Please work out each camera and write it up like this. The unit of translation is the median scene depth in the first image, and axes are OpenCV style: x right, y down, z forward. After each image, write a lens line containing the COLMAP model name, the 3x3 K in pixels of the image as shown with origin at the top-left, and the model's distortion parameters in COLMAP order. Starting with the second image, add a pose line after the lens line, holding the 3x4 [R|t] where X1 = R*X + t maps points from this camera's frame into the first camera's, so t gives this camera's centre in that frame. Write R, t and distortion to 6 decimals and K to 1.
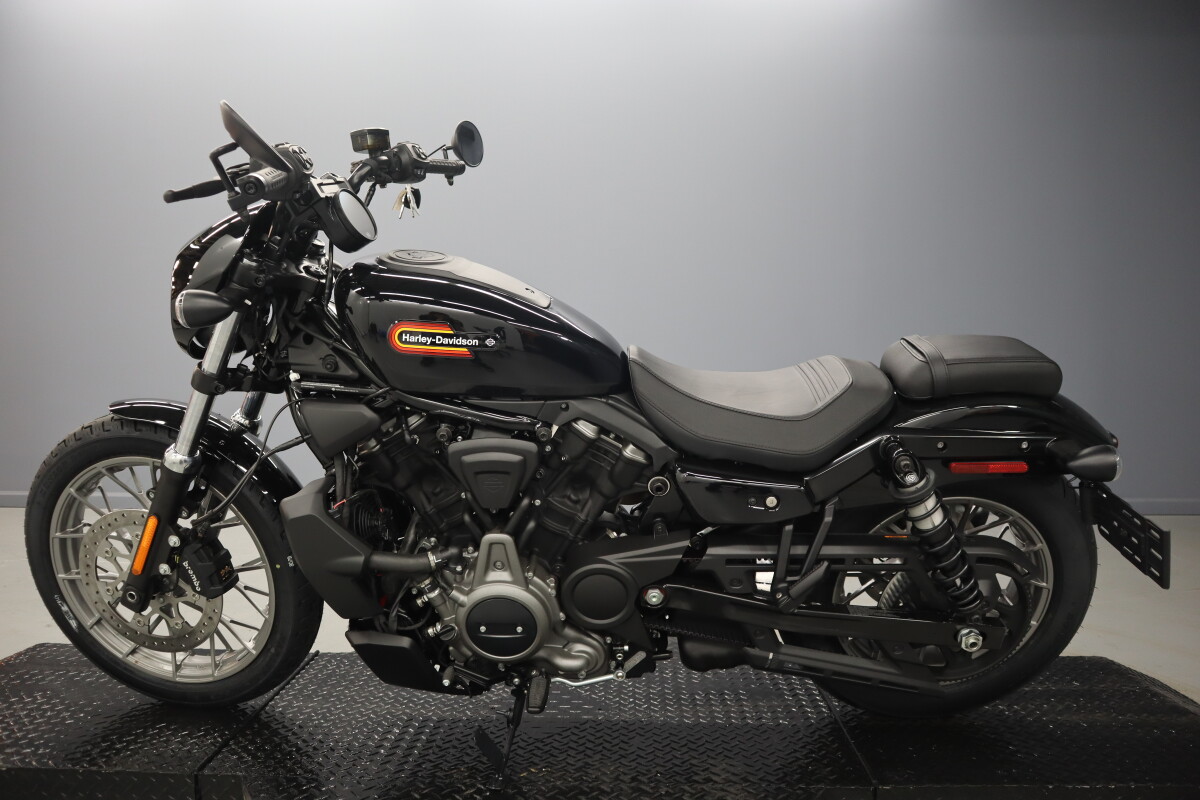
lens RADIAL K [[847.6, 0, 598.0], [0, 847.6, 403.2], [0, 0, 1]] dist [-0.061595, 0.012497]
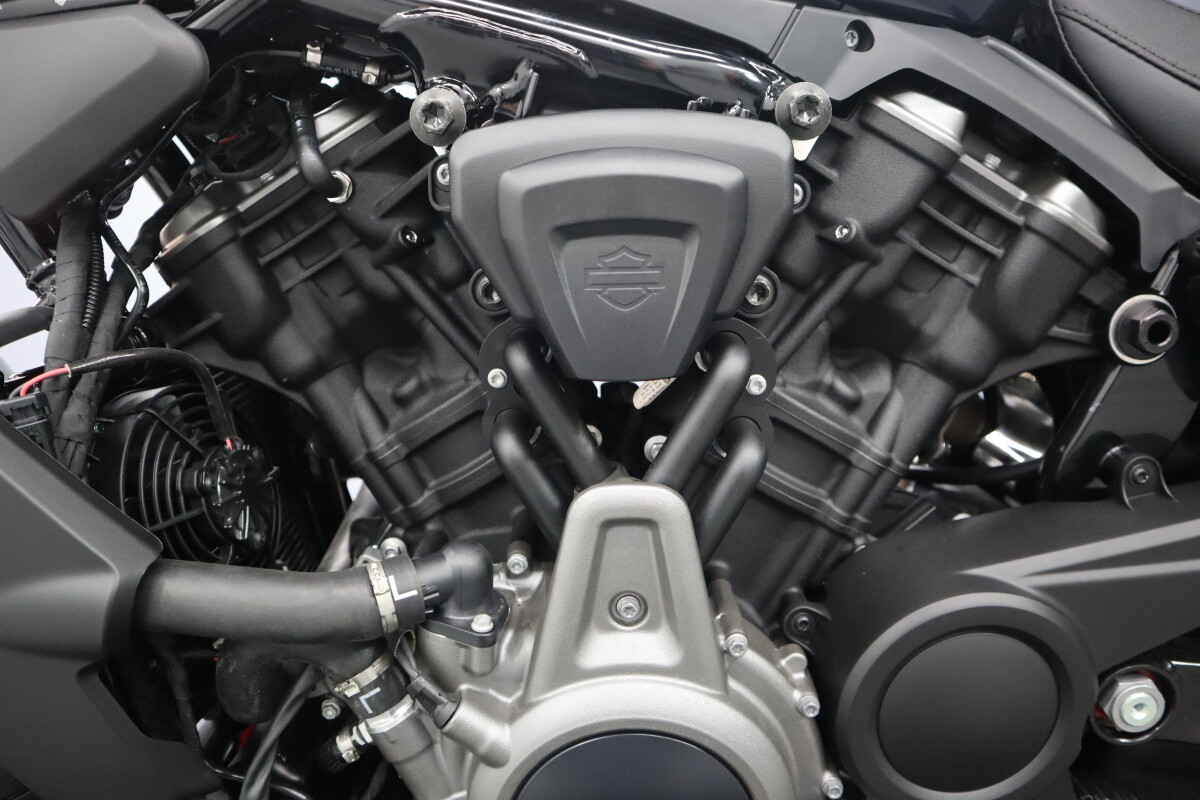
lens RADIAL K [[847.6, 0, 607.6], [0, 847.6, 398.3], [0, 0, 1]] dist [-0.061595, 0.012497]
pose [[0.999418, -0.010541, 0.032431, -0.131297], [0.014357, 0.992695, -0.119792, 0.155680], [-0.030931, 0.120188, 0.992269, 0.713527]]
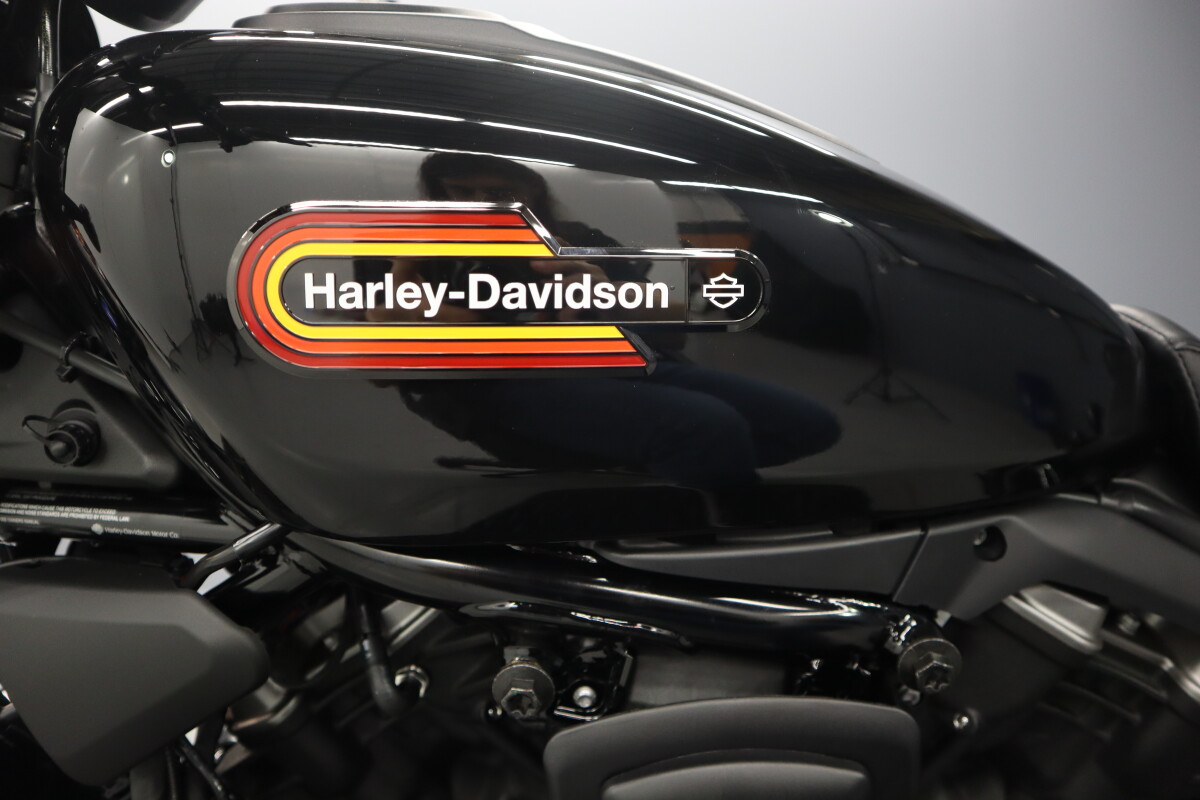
lens RADIAL K [[847.6, 0, 596.2], [0, 847.6, 402.9], [0, 0, 1]] dist [-0.061595, 0.012497]
pose [[0.997253, -0.069264, -0.026241, -0.142512], [0.068263, 0.996971, -0.037276, -0.035078], [0.028744, 0.035382, 0.998960, 0.723166]]
